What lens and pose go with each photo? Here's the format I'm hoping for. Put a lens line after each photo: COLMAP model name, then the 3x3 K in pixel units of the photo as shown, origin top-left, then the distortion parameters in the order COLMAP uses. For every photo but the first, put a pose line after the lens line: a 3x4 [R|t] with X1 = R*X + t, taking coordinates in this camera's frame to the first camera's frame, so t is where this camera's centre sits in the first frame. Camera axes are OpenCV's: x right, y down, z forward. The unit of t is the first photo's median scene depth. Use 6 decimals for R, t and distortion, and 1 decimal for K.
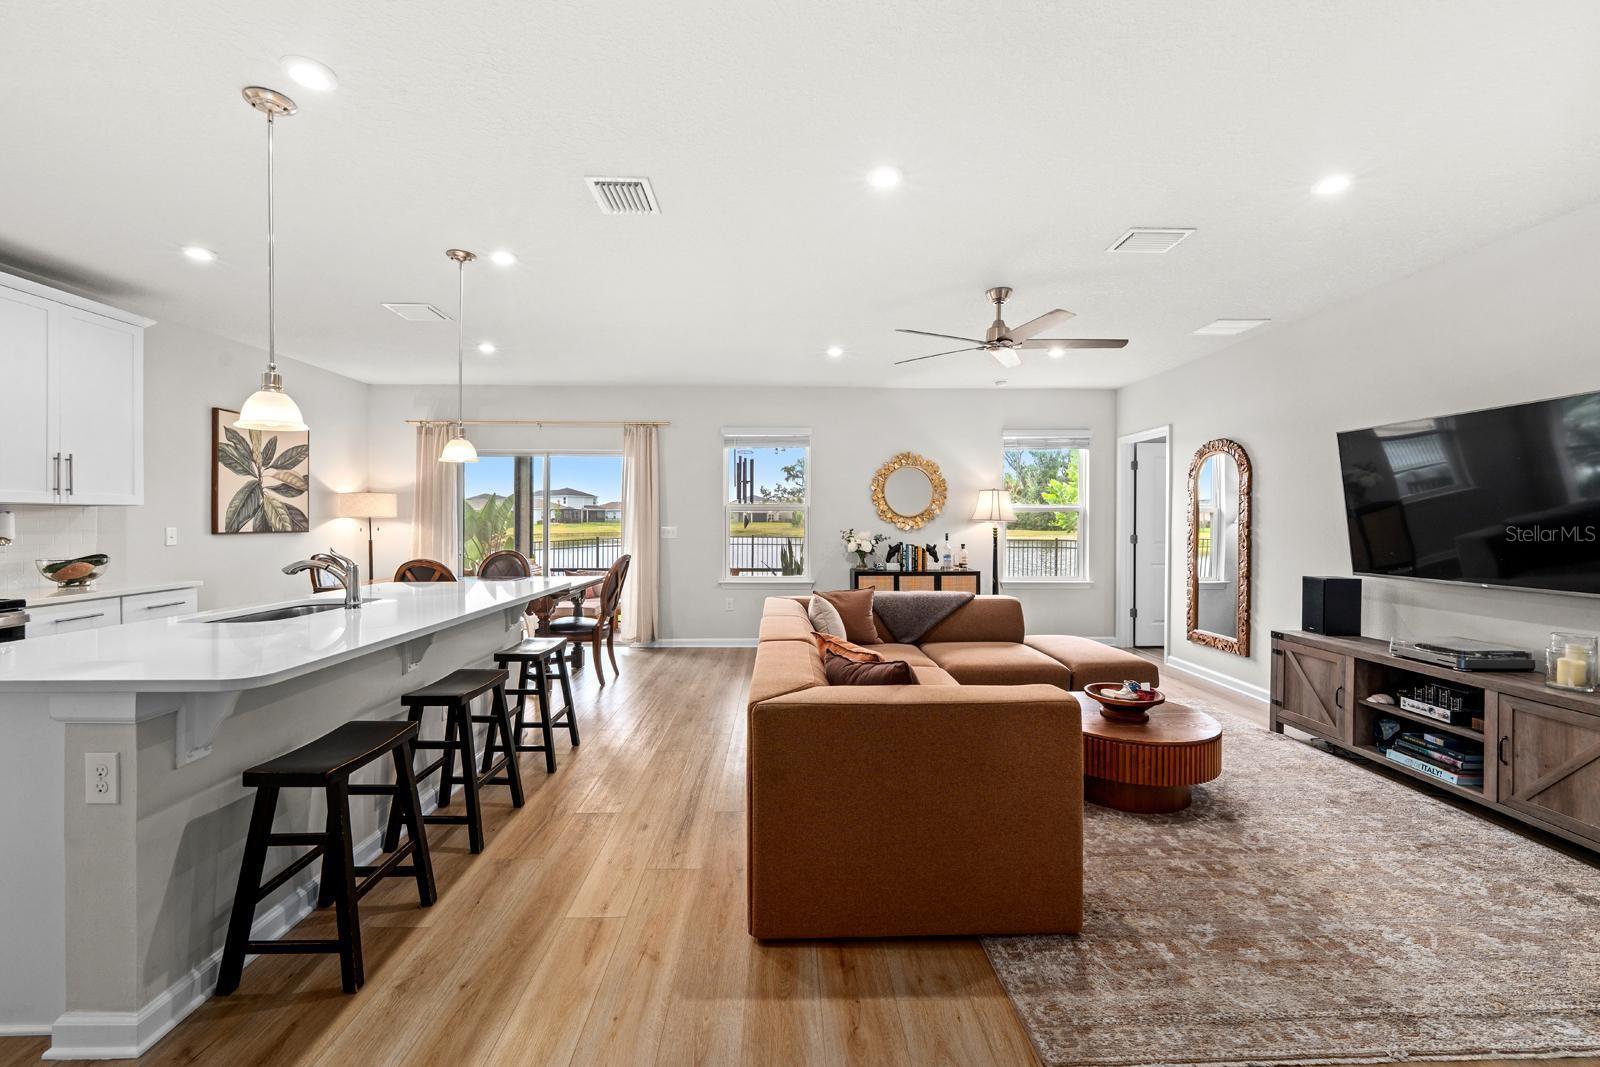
lens RADIAL K [[657.3, 0, 793.1], [0, 657.3, 524.2], [0, 0, 1]] dist [-0.001244, -0.000170]
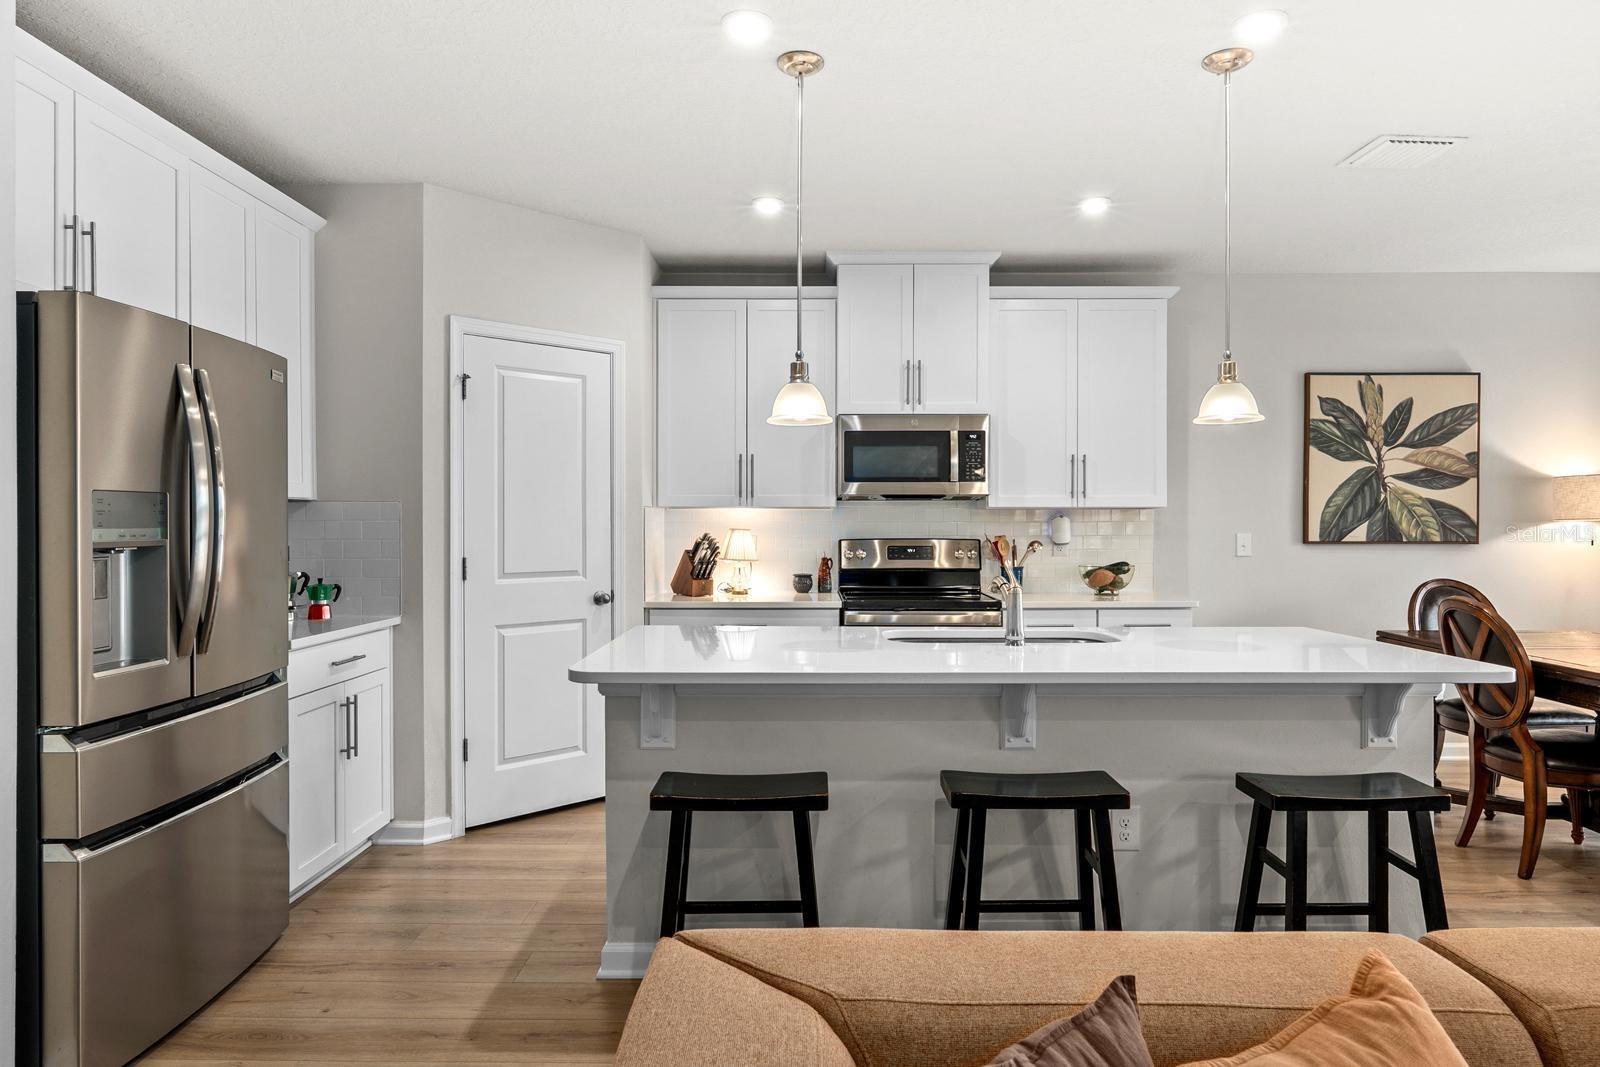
lens RADIAL K [[991.1, 0, 799.5], [0, 991.1, 525.2], [0, 0, 1]] dist [-0.001390, -0.002787]
pose [[-0.028008, 0.002158, -0.999605, 0.245370], [-0.007485, 0.999969, 0.002368, -0.003681], [0.999580, 0.007548, -0.027991, 0.445231]]
